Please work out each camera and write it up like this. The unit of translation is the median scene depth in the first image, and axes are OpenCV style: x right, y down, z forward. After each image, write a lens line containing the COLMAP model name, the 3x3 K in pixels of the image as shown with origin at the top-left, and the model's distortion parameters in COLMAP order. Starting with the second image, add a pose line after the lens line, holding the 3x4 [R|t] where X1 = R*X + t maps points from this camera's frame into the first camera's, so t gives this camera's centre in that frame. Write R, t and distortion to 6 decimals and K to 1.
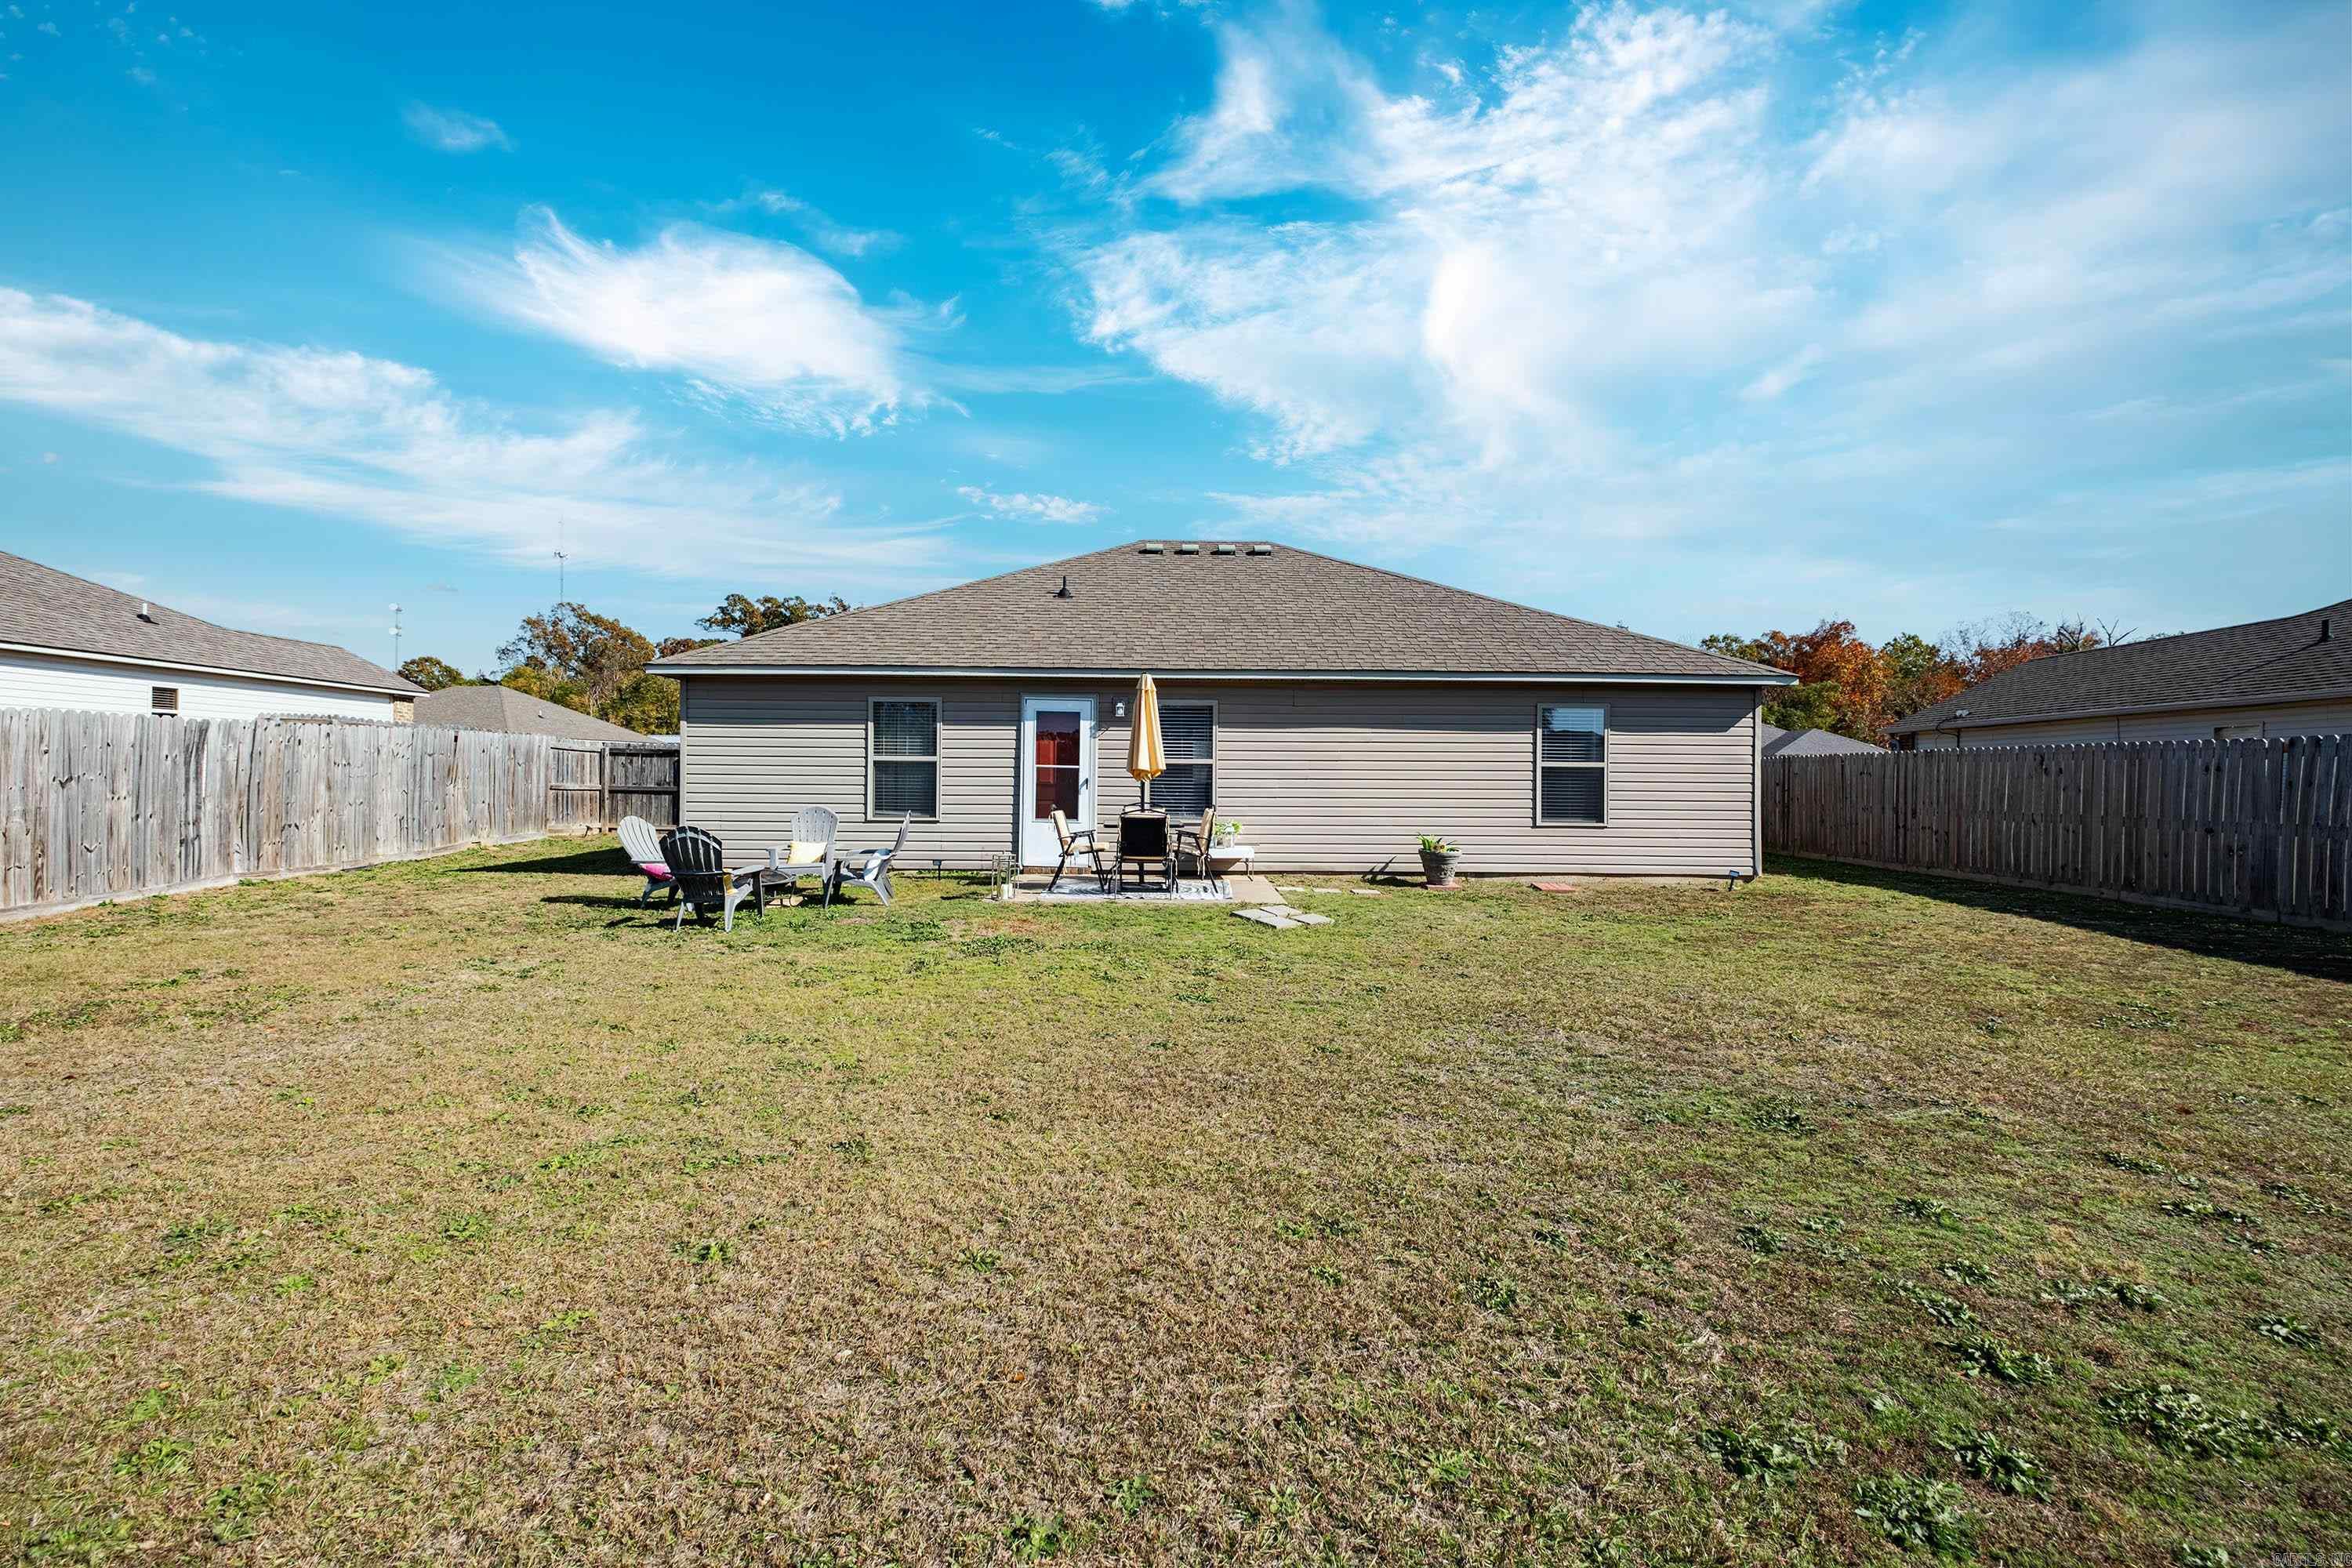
lens RADIAL K [[1011.7, 0, 1188.0], [0, 1011.7, 782.4], [0, 0, 1]] dist [0.003216, -0.001145]
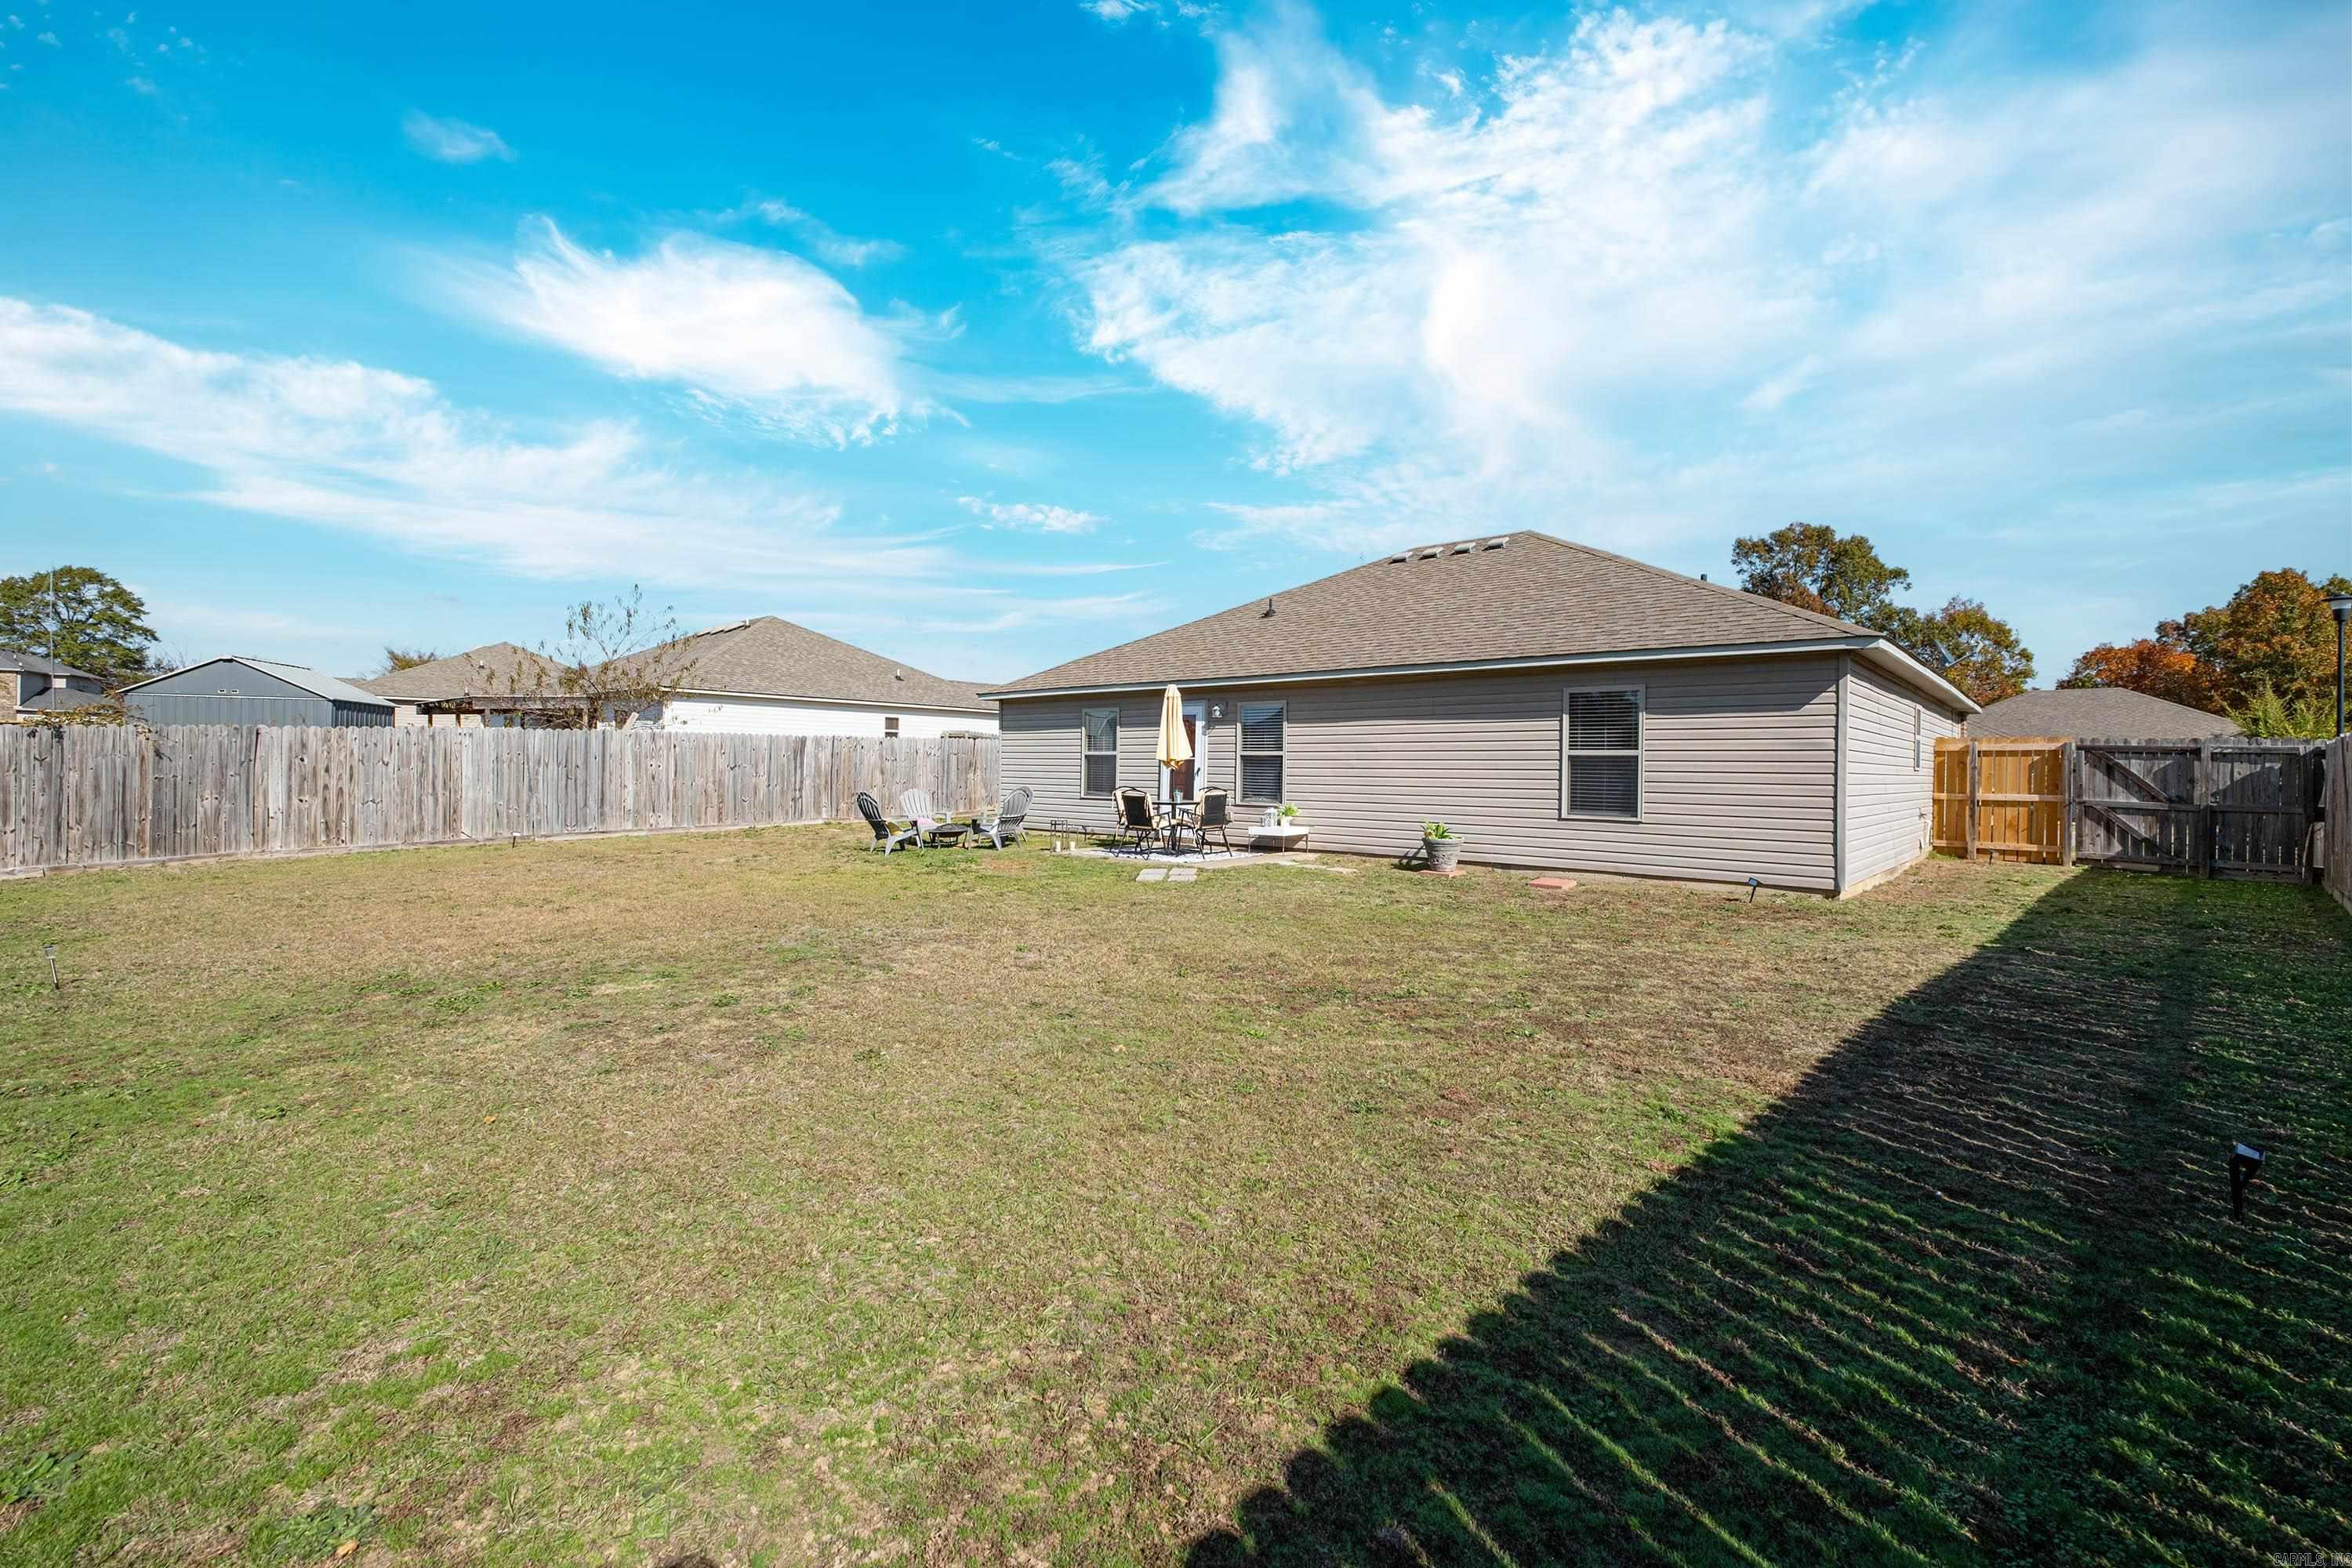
lens RADIAL K [[1011.7, 0, 1181.6], [0, 1011.7, 773.7], [0, 0, 1]] dist [0.003216, -0.001145]
pose [[0.735950, 0.003542, -0.677026, 0.728628], [-0.010082, 0.999933, -0.005728, 0.010990], [0.676960, 0.011042, 0.735937, 0.065635]]
